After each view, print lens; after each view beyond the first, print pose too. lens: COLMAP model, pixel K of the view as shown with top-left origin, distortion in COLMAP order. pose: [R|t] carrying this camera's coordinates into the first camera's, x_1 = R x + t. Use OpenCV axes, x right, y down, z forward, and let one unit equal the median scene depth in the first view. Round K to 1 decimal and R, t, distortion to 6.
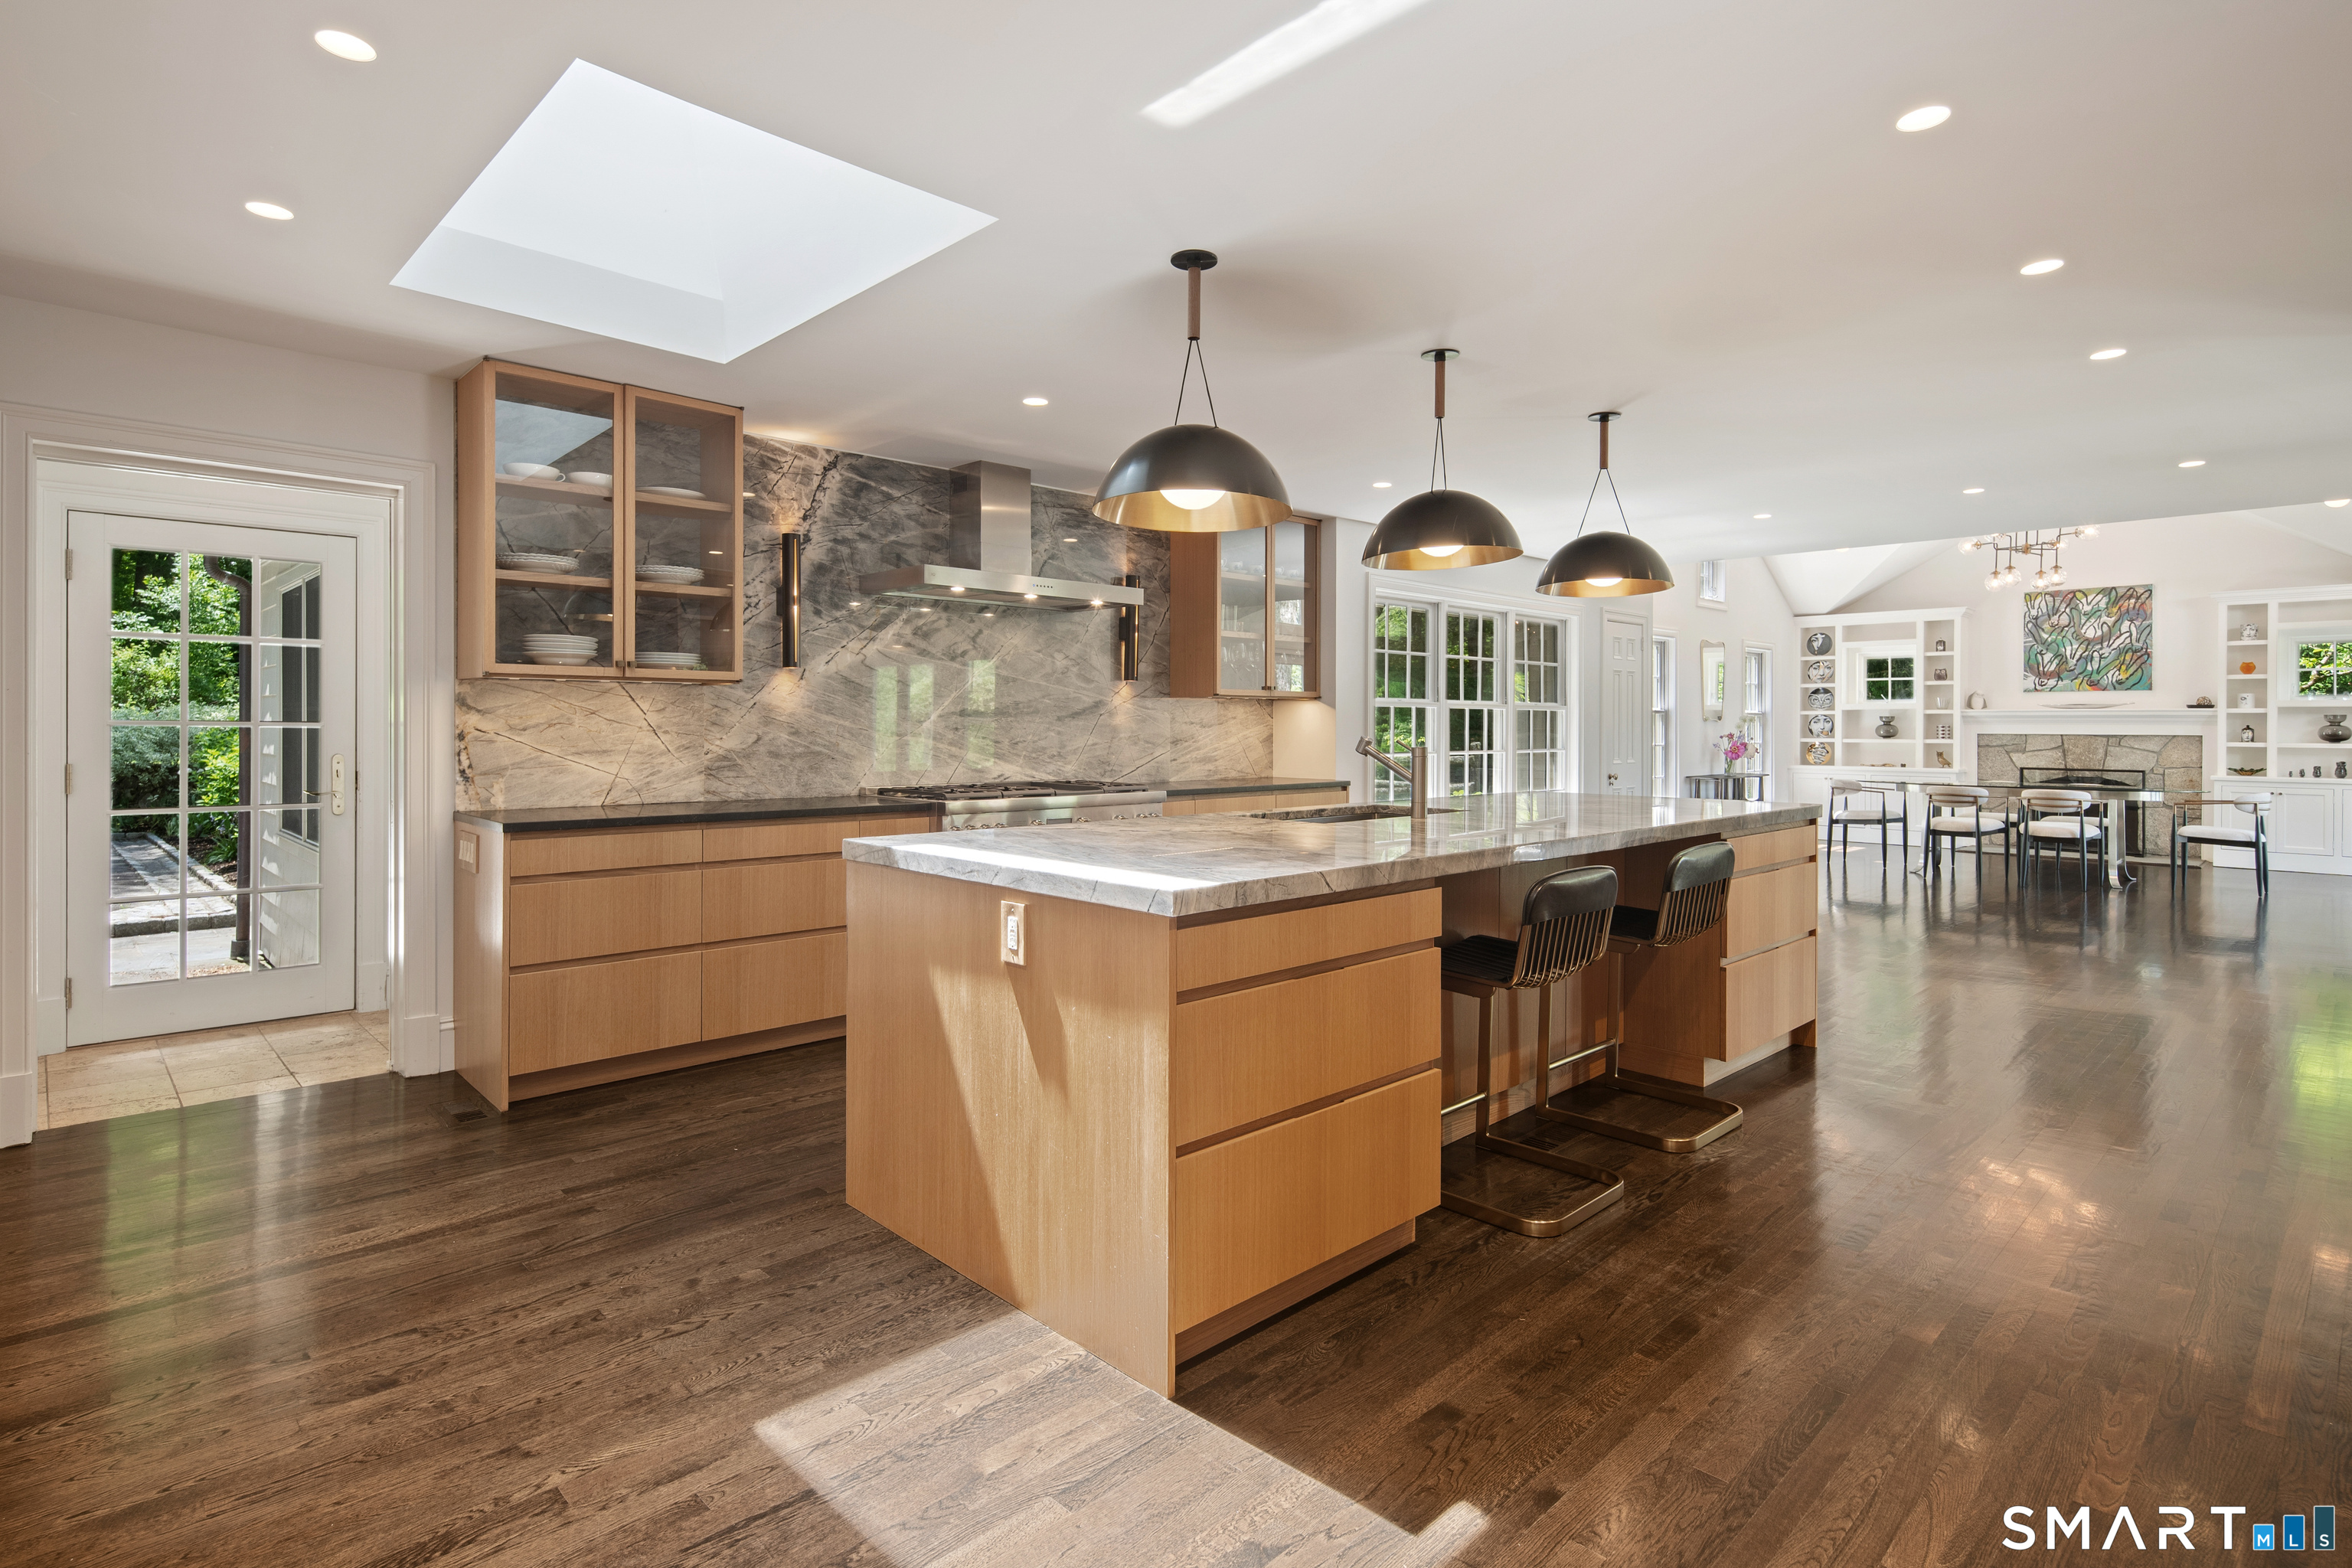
lens RADIAL K [[1183.3, 0, 1168.6], [0, 1183.3, 730.0], [0, 0, 1]] dist [-0.000449, -0.000752]
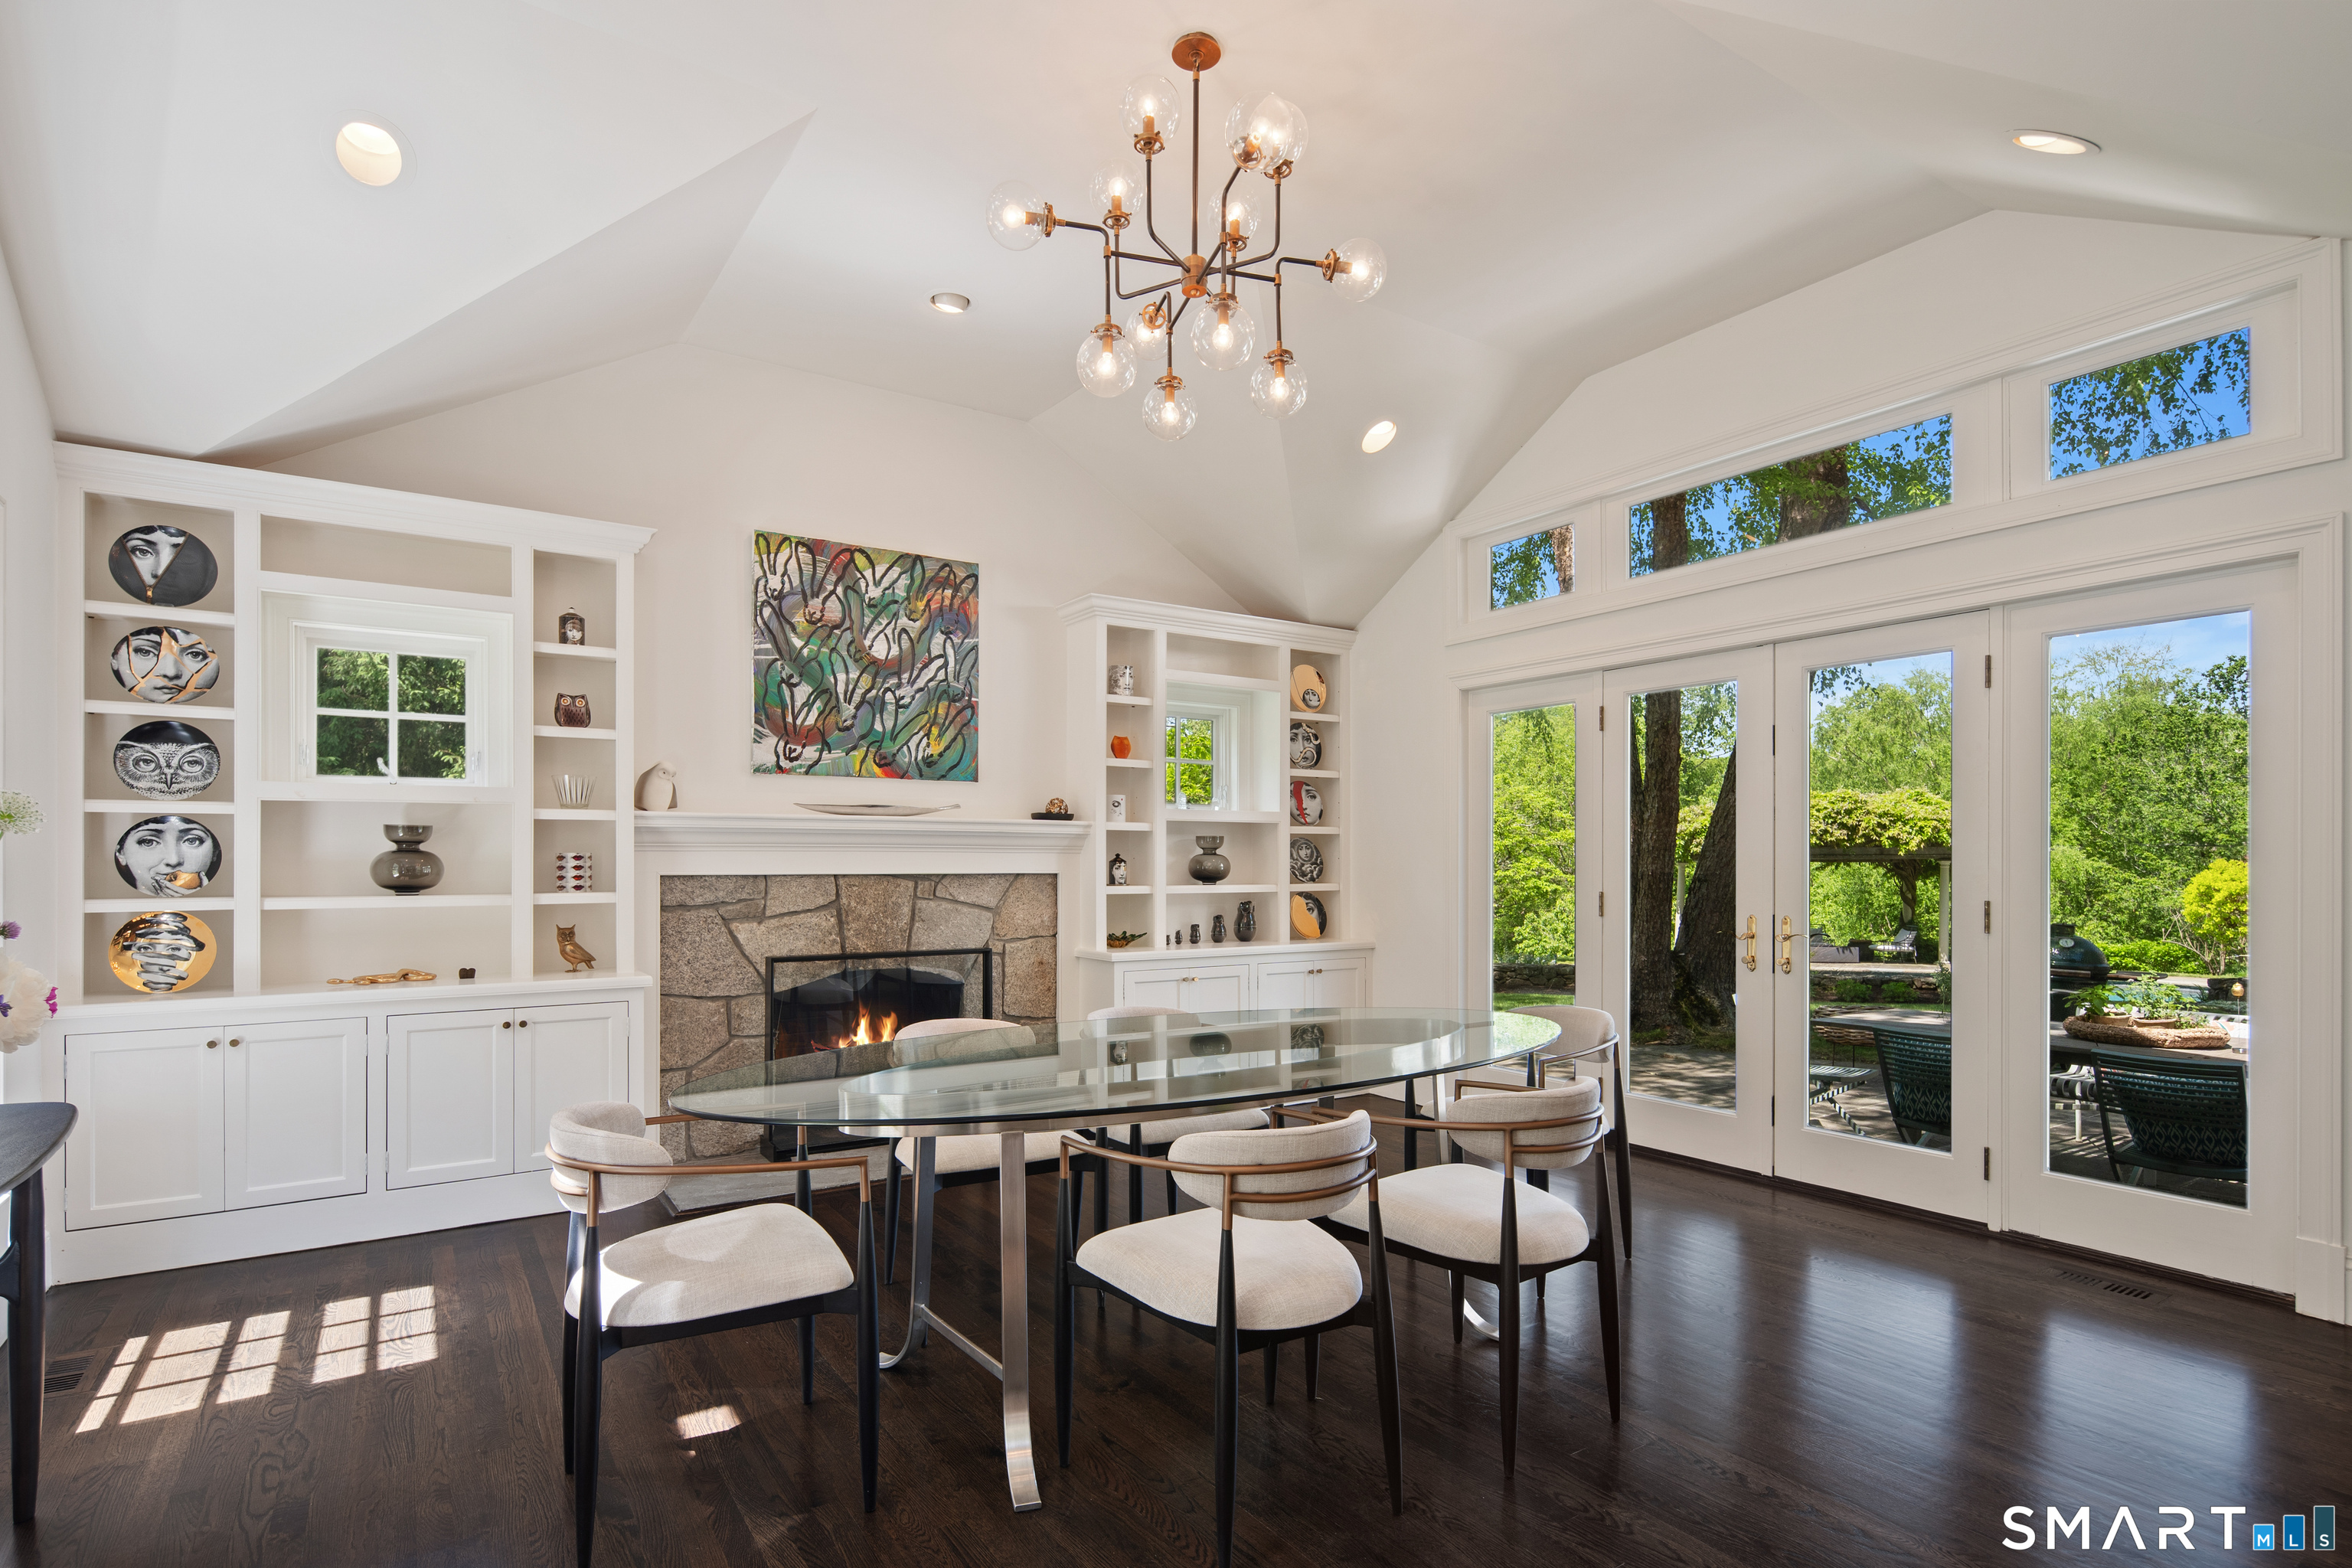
lens RADIAL K [[1166.3, 0, 1176.3], [0, 1166.3, 860.0], [0, 0, 1]] dist [0.000954, -0.000535]
pose [[0.179483, -0.002463, 0.983758, 0.351634], [0.004241, 0.999990, 0.001730, -0.001761], [-0.983752, 0.003861, 0.179492, 0.784887]]
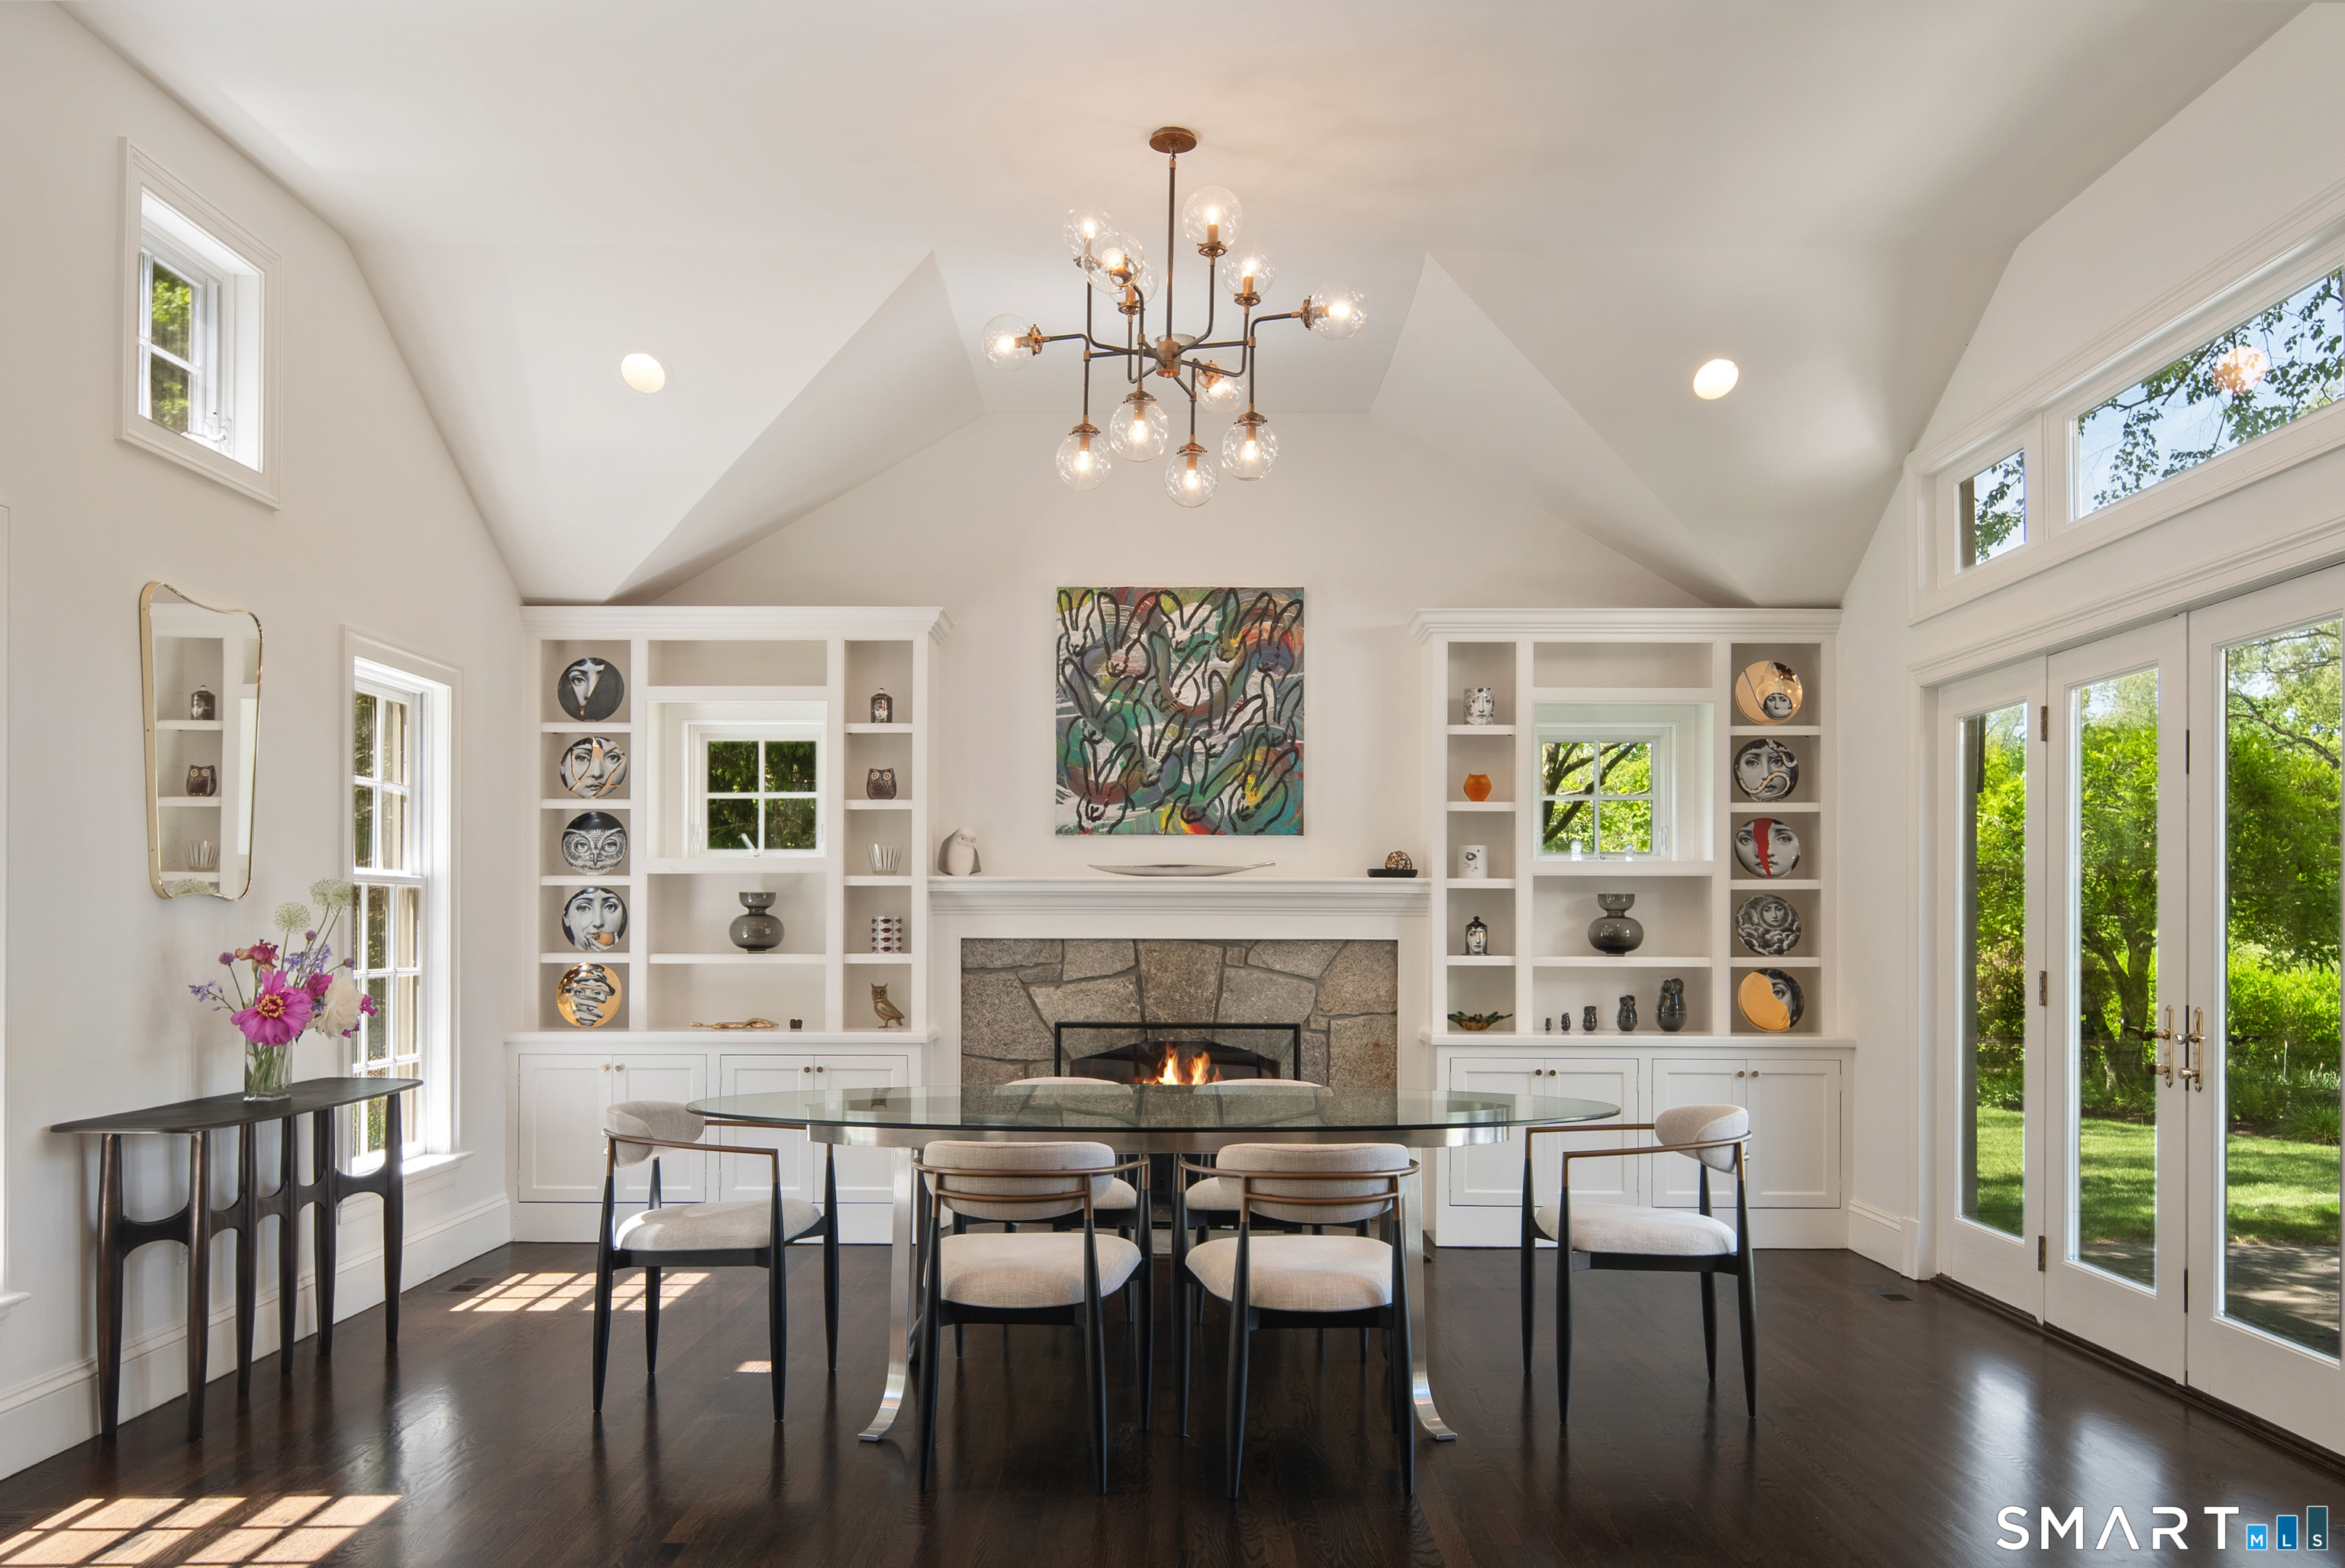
lens RADIAL K [[1774.3, 0, 1171.8], [0, 1774.3, 911.3], [0, 0, 1]] dist [-0.002861, 0.000007]
pose [[0.696656, 0.004192, 0.717393, 0.317737], [0.002333, 0.999964, -0.008109, -0.000809], [-0.717401, 0.007322, 0.696622, 0.552332]]
